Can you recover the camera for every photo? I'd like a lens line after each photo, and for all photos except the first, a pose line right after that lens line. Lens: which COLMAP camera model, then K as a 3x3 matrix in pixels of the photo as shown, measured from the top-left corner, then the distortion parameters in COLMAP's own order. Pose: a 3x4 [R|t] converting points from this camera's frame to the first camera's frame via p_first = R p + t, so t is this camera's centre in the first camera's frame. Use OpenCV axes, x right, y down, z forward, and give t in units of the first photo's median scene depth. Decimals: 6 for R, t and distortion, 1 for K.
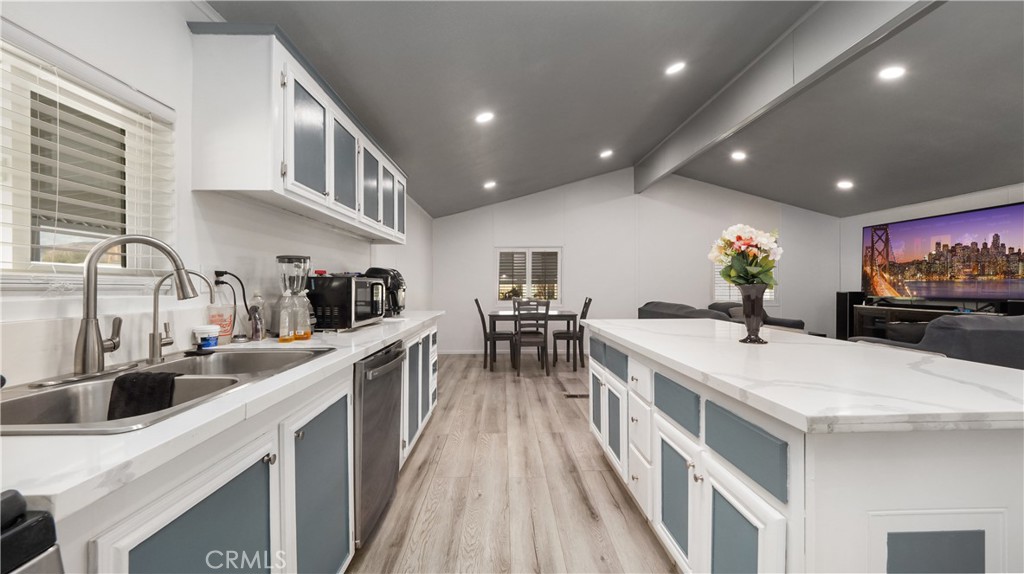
lens RADIAL K [[394.2, 0, 505.9], [0, 394.2, 284.1], [0, 0, 1]] dist [-0.004927, 0.001873]
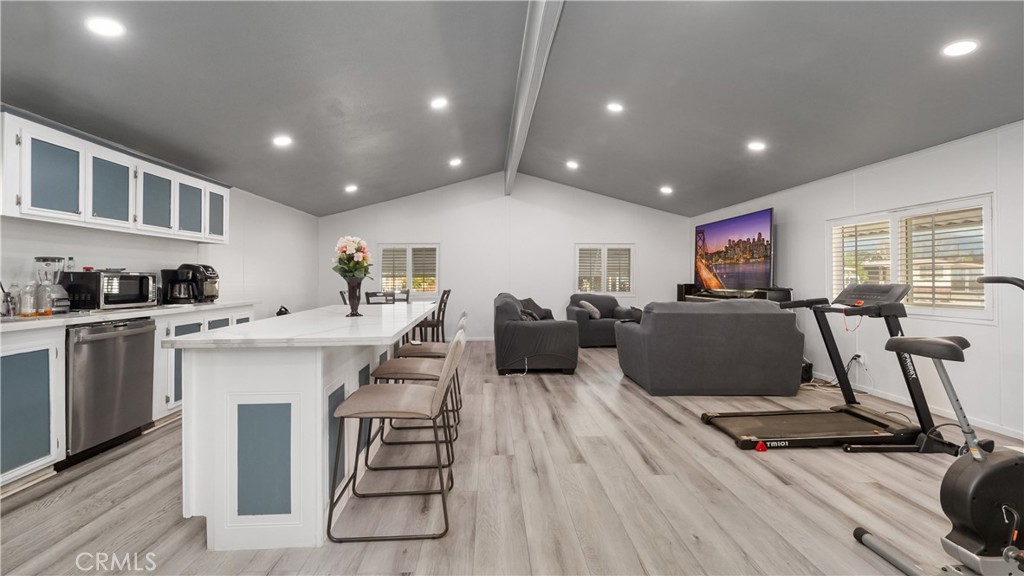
lens RADIAL K [[394.2, 0, 493.2], [0, 394.2, 276.8], [0, 0, 1]] dist [-0.004927, 0.001873]
pose [[0.999906, -0.008166, 0.011032, 0.401924], [0.008186, 0.999965, -0.001774, 0.005269], [-0.011017, 0.001864, 0.999938, -0.165042]]
